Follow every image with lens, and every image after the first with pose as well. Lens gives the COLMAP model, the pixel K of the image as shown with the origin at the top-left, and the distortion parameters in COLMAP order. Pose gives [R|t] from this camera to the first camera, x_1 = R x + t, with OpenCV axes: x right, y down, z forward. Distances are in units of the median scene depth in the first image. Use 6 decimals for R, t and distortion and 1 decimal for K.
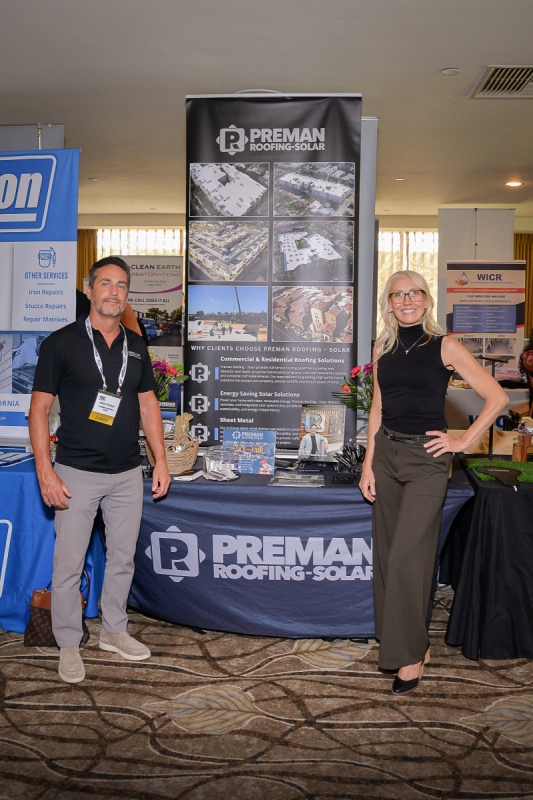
lens RADIAL K [[756.3, 0, 266.6], [0, 756.3, 400.8], [0, 0, 1]] dist [-0.047638, 0.000000]
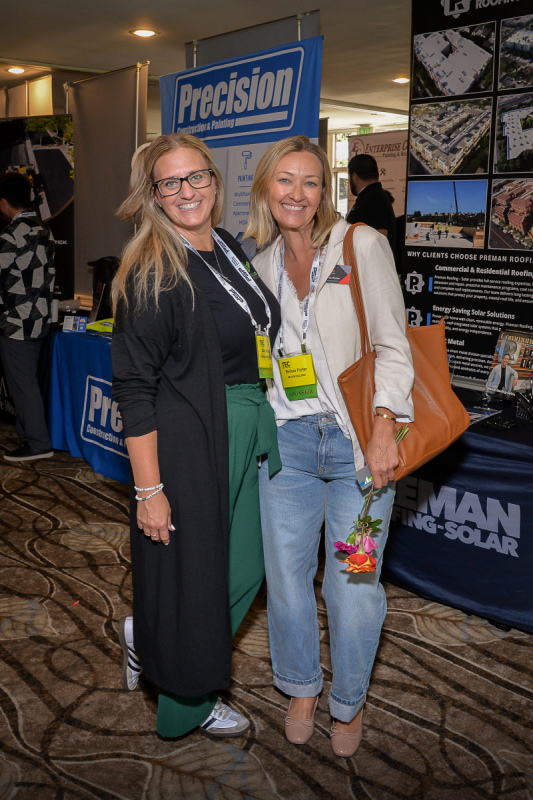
lens RADIAL K [[807.0, 0, 268.2], [0, 807.0, 399.6], [0, 0, 1]] dist [-0.031081, 0.000000]
pose [[0.742921, 0.144203, -0.653662, 0.429405], [-0.076177, 0.988389, 0.131467, -0.013506], [0.665031, -0.047876, 0.745280, 0.189157]]
